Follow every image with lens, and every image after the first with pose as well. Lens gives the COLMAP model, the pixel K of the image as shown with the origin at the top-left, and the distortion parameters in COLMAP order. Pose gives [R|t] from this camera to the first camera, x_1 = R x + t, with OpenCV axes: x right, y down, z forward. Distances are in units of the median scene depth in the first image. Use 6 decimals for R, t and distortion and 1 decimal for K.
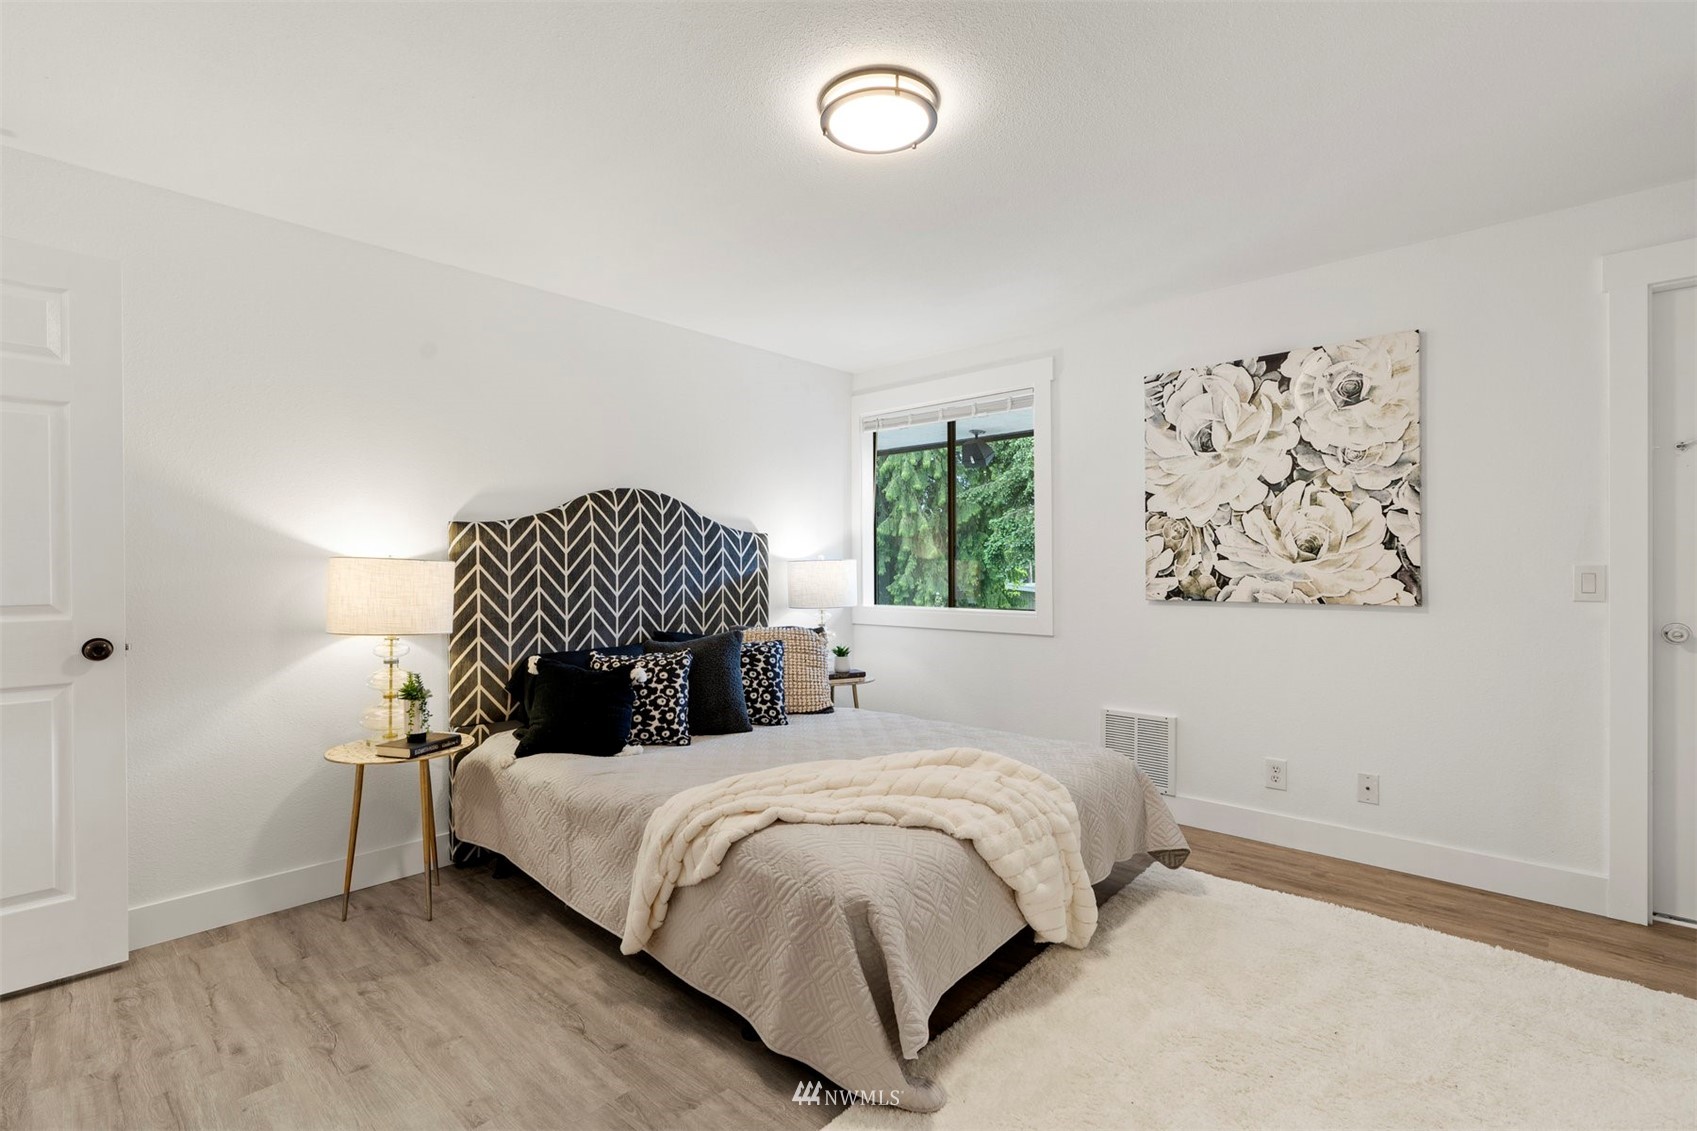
lens RADIAL K [[773.3, 0, 849.8], [0, 773.3, 568.6], [0, 0, 1]] dist [-0.003489, -0.000213]
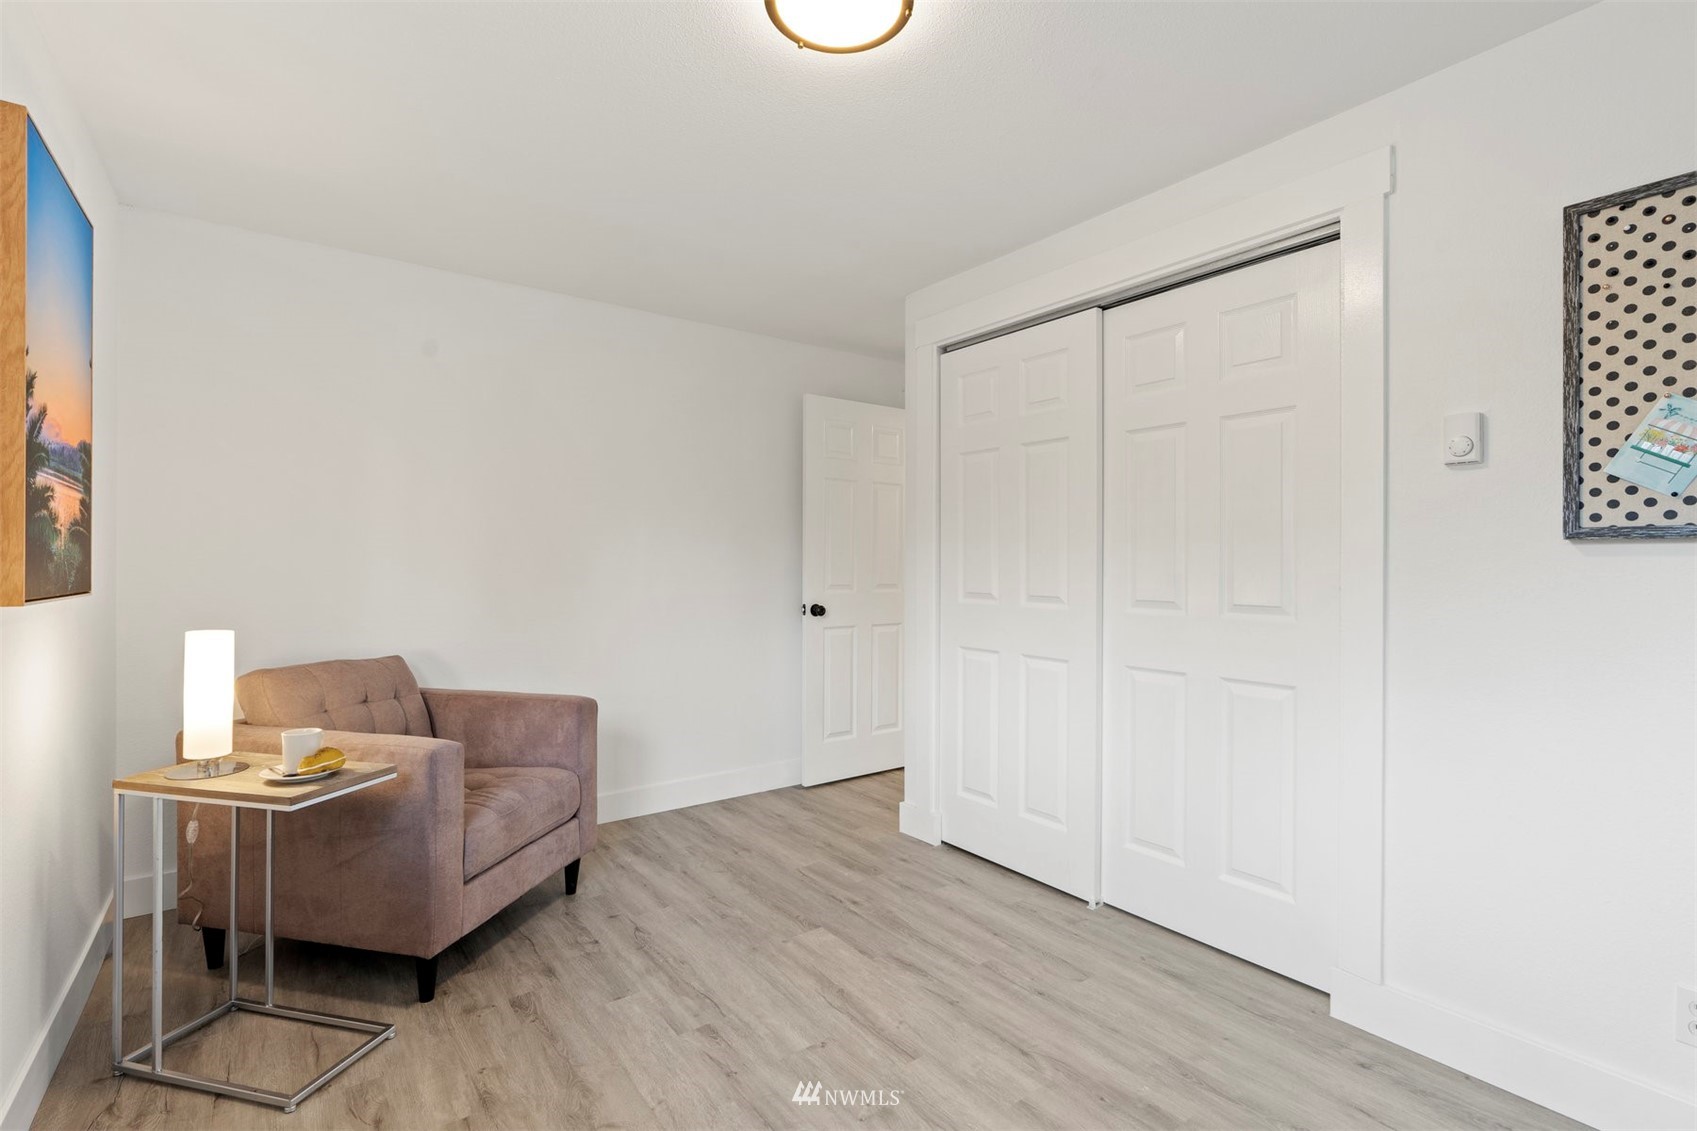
lens RADIAL K [[773.3, 0, 847.3], [0, 773.3, 564.9], [0, 0, 1]] dist [-0.003489, -0.000213]
pose [[-0.983669, -0.000768, 0.179985, -0.827546], [0.000285, 0.999983, 0.005821, -0.006771], [-0.179987, 0.005777, -0.983652, 1.975185]]
